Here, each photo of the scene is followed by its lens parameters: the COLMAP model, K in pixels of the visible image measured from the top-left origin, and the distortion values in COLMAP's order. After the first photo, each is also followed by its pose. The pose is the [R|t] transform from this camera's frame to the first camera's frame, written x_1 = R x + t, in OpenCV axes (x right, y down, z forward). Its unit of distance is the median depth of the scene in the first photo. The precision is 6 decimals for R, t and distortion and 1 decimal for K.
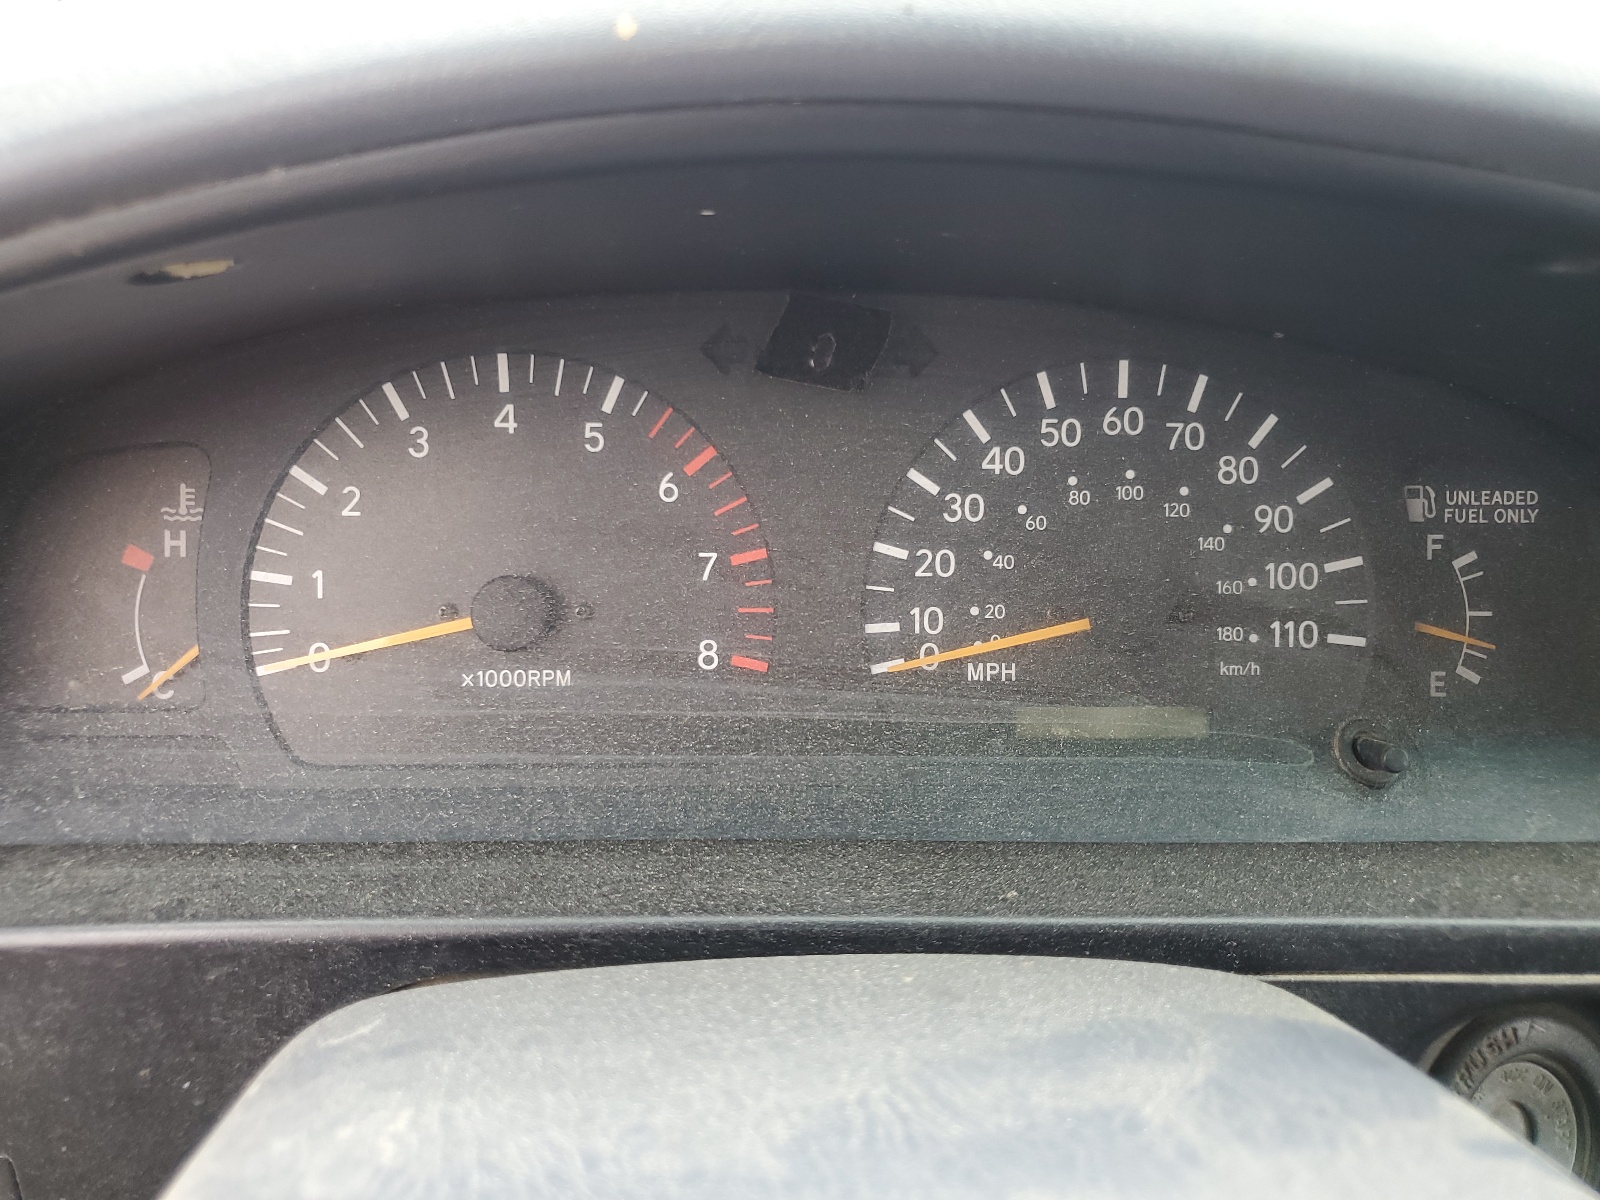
lens RADIAL K [[1246.4, 0, 799.0], [0, 1246.4, 598.8], [0, 0, 1]] dist [-0.011117, -0.009468]
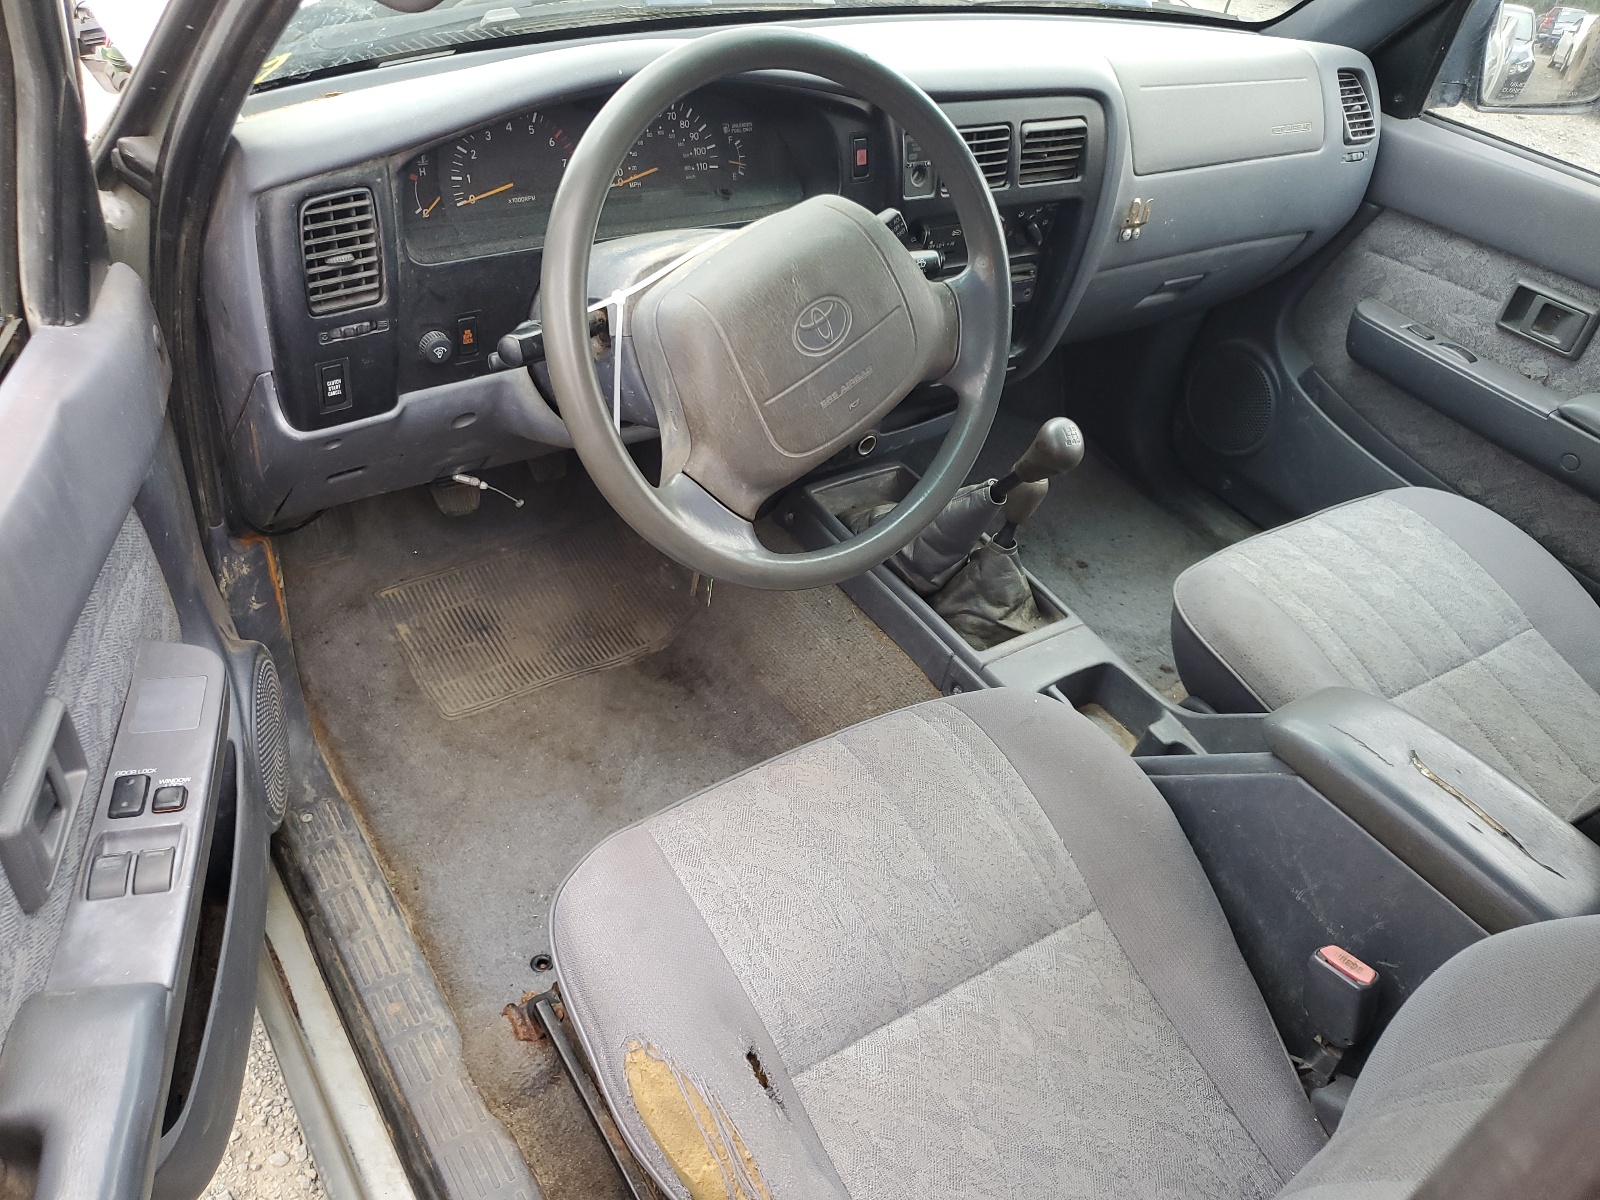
lens RADIAL K [[1246.4, 0, 795.2], [0, 1246.4, 593.1], [0, 0, 1]] dist [-0.011117, -0.009468]
pose [[0.842868, -0.260834, 0.470680, -1.579712], [0.086633, 0.929037, 0.359701, -0.109549], [-0.531102, -0.262404, 0.805652, -2.722827]]
